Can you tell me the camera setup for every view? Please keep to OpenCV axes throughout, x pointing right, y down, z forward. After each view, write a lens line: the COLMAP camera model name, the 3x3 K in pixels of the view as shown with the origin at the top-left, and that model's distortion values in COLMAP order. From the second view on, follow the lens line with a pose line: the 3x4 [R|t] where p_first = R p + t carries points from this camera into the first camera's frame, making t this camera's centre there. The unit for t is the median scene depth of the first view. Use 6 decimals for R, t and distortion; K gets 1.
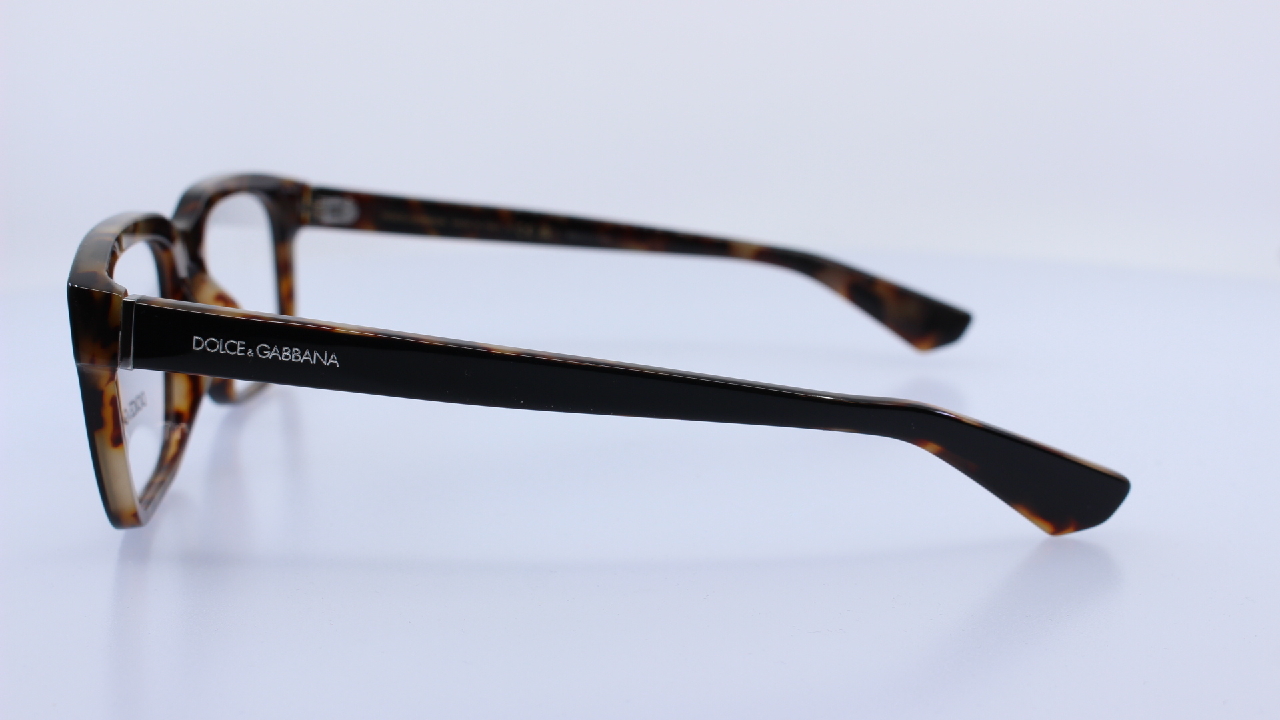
lens RADIAL K [[1717.0, 0, 636.7], [0, 1717.0, 289.4], [0, 0, 1]] dist [-0.118021, -0.783726]
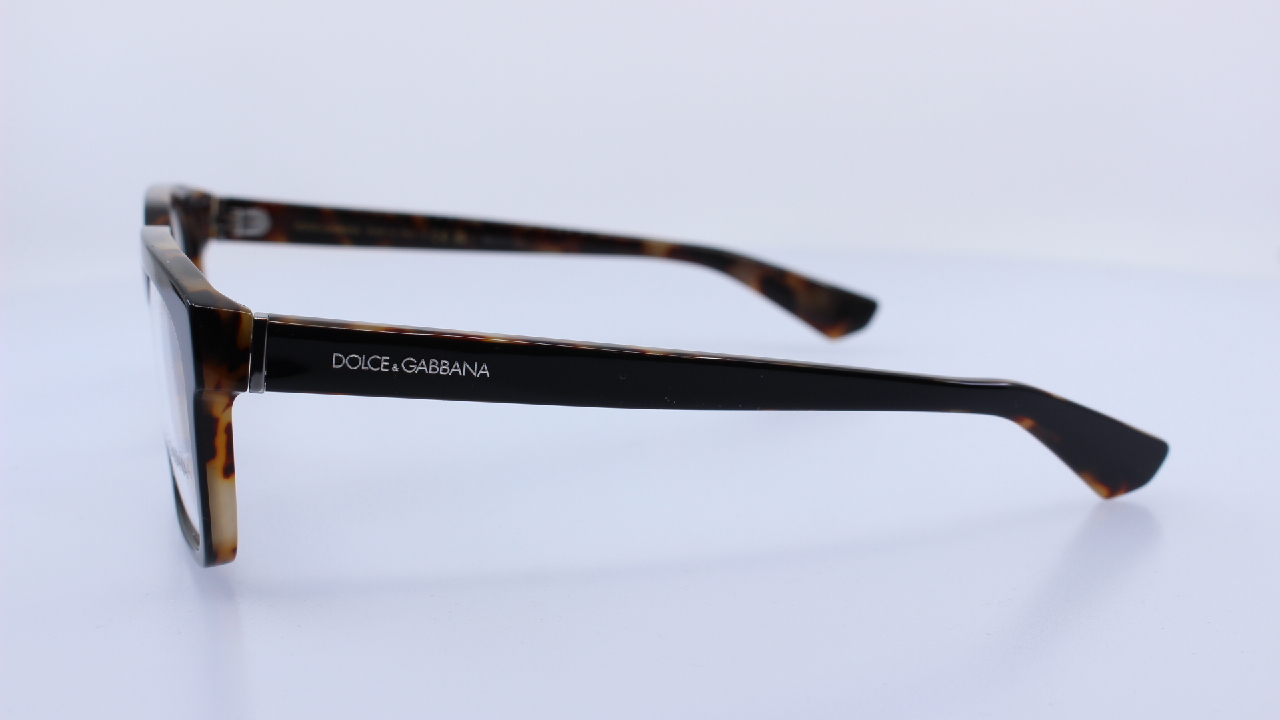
lens RADIAL K [[1717.0, 0, 636.7], [0, 1717.0, 289.4], [0, 0, 1]] dist [-0.118021, -0.783726]
pose [[0.967819, -0.040472, 0.248371, -0.205326], [0.040883, 0.999158, 0.003506, -0.002818], [-0.248304, 0.006761, 0.968659, 0.021208]]
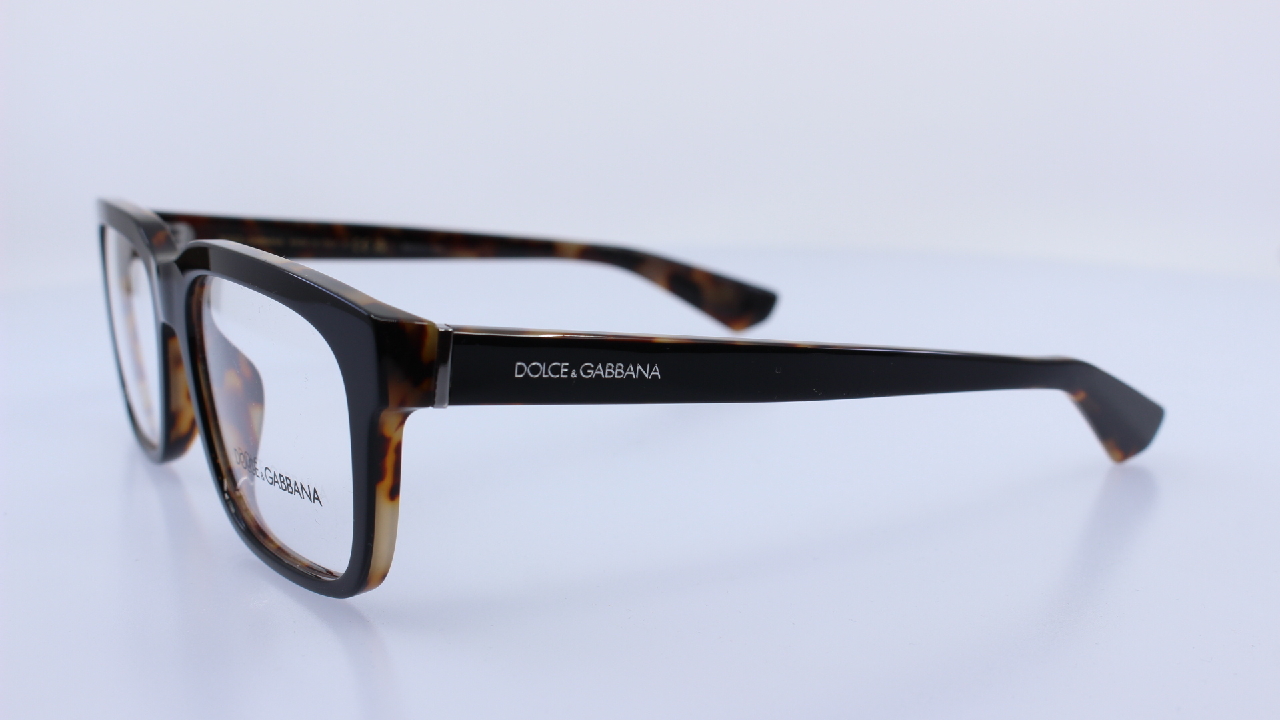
lens RADIAL K [[1717.0, 0, 636.7], [0, 1717.0, 289.4], [0, 0, 1]] dist [-0.118021, -0.783726]
pose [[0.872280, -0.079655, 0.482475, -0.400178], [0.081591, 0.996521, 0.017011, -0.013724], [-0.482151, 0.024527, 0.875745, 0.096001]]
